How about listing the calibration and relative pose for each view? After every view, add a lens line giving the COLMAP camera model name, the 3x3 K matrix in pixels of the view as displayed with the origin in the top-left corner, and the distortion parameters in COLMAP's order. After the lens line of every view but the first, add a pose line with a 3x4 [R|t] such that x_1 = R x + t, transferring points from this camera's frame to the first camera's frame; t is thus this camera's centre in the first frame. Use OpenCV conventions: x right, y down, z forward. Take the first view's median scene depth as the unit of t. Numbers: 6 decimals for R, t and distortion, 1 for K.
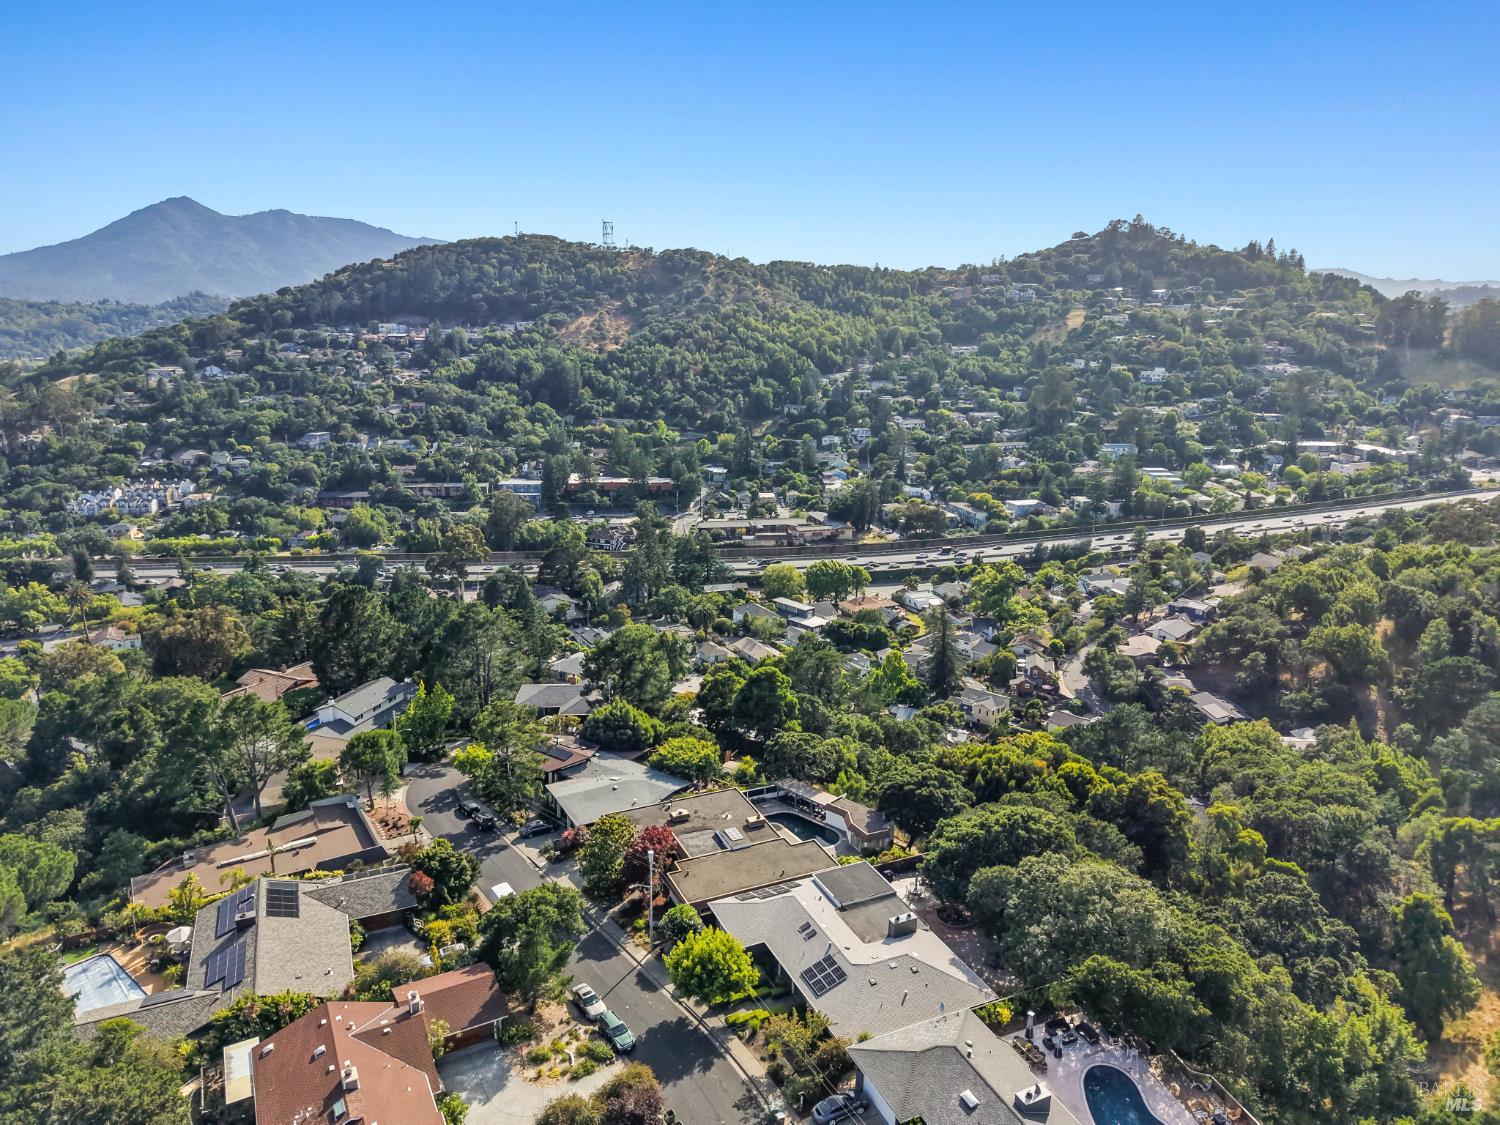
lens RADIAL K [[1005.0, 0, 747.8], [0, 1005.0, 564.7], [0, 0, 1]] dist [0.027461, -0.038617]
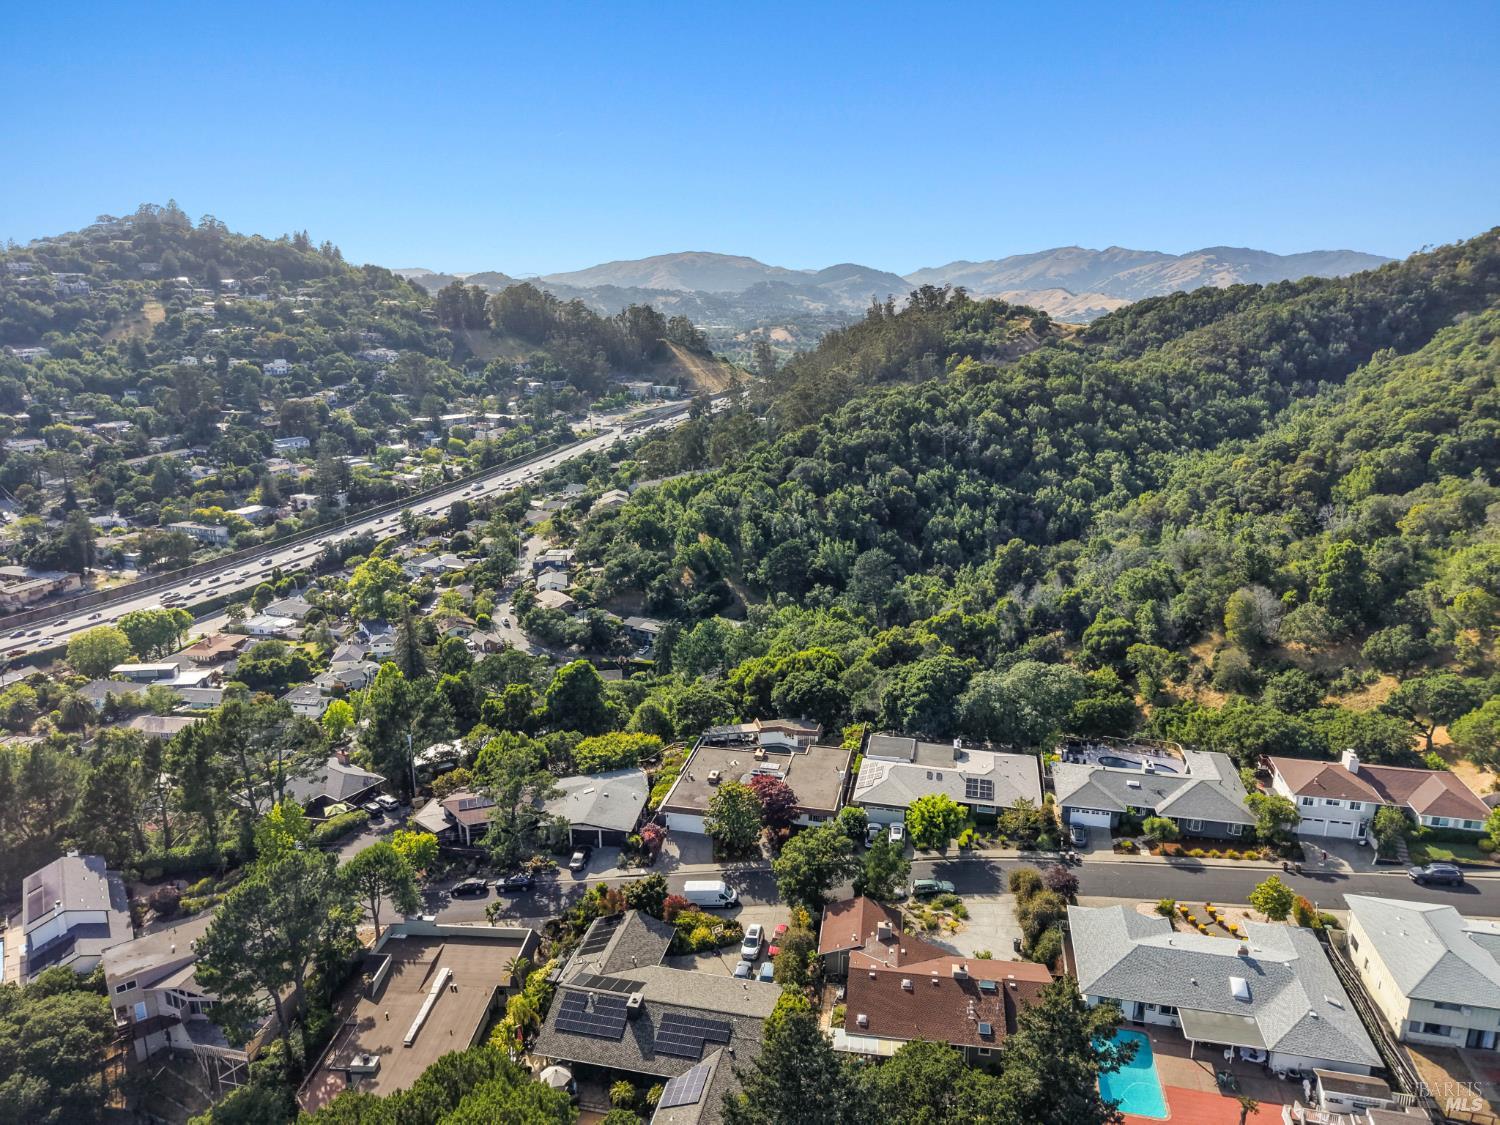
lens RADIAL K [[1005.0, 0, 747.8], [0, 1005.0, 564.7], [0, 0, 1]] dist [0.027461, -0.038617]
pose [[0.597982, -0.221279, 0.770359, -0.131086], [0.210758, 0.970723, 0.115233, -0.015942], [-0.773304, 0.093452, 0.627111, 0.036233]]
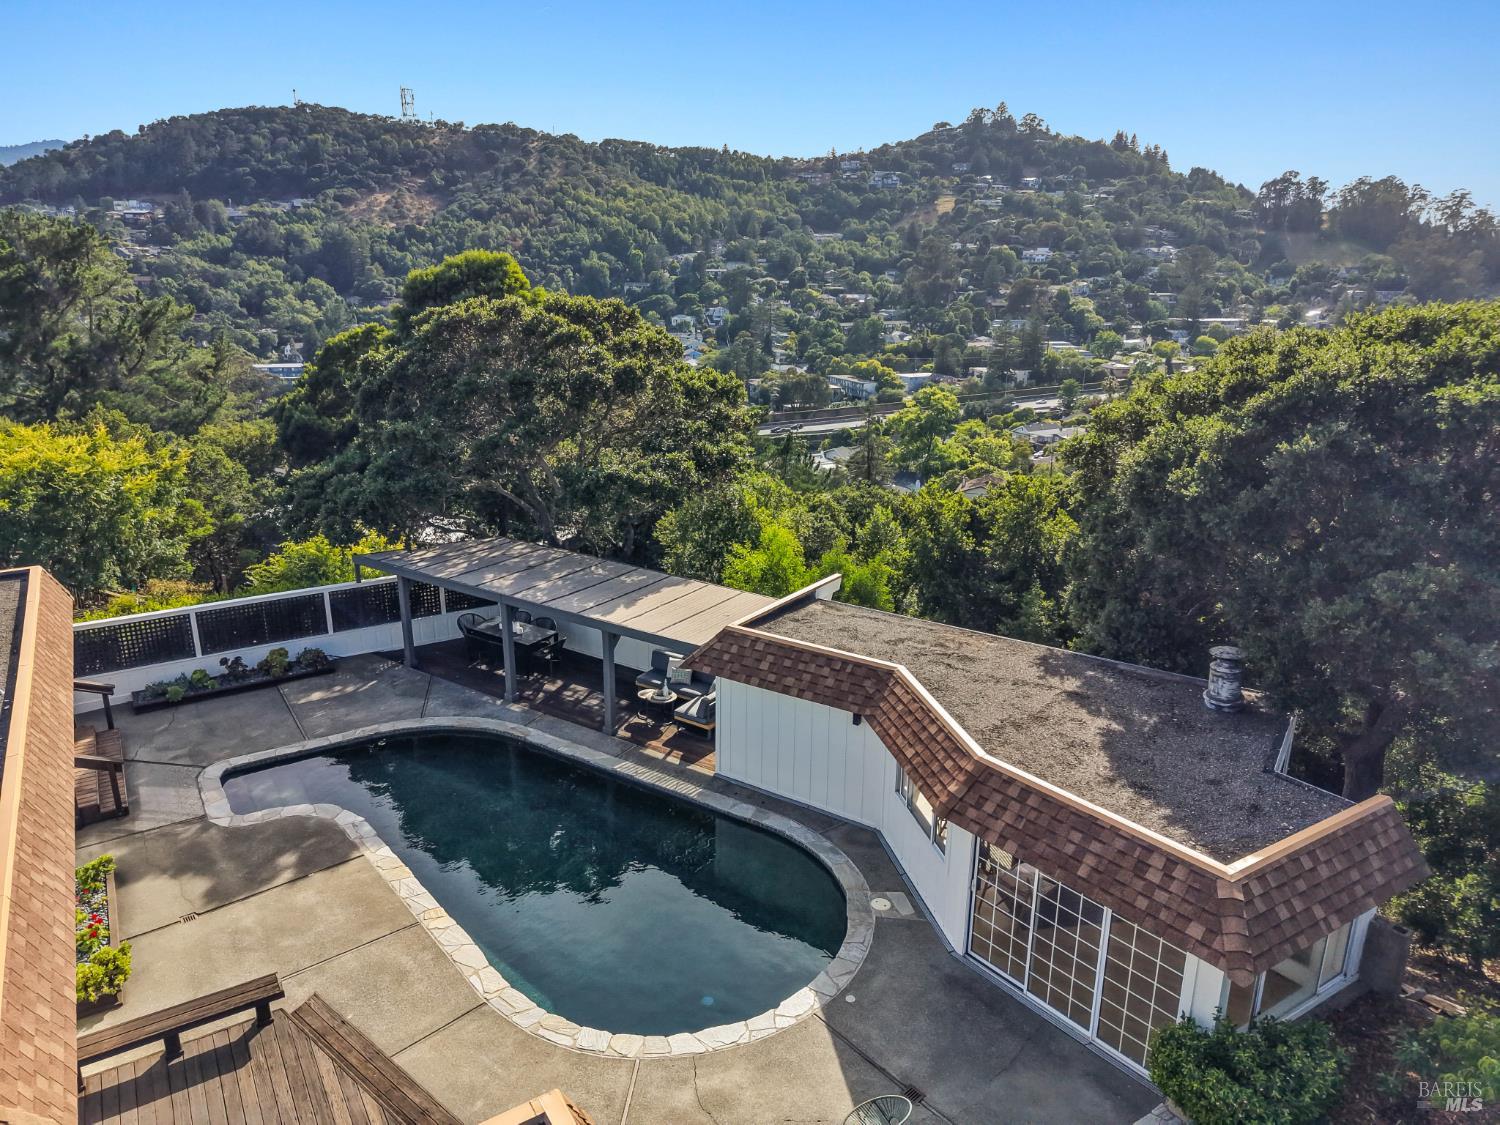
lens RADIAL K [[1005.0, 0, 747.8], [0, 1005.0, 564.7], [0, 0, 1]] dist [0.027461, -0.038617]
pose [[0.989250, -0.044524, 0.139291, 0.010226], [0.038195, 0.998127, 0.047791, 0.035205], [-0.141158, -0.041957, 0.989098, 0.137713]]
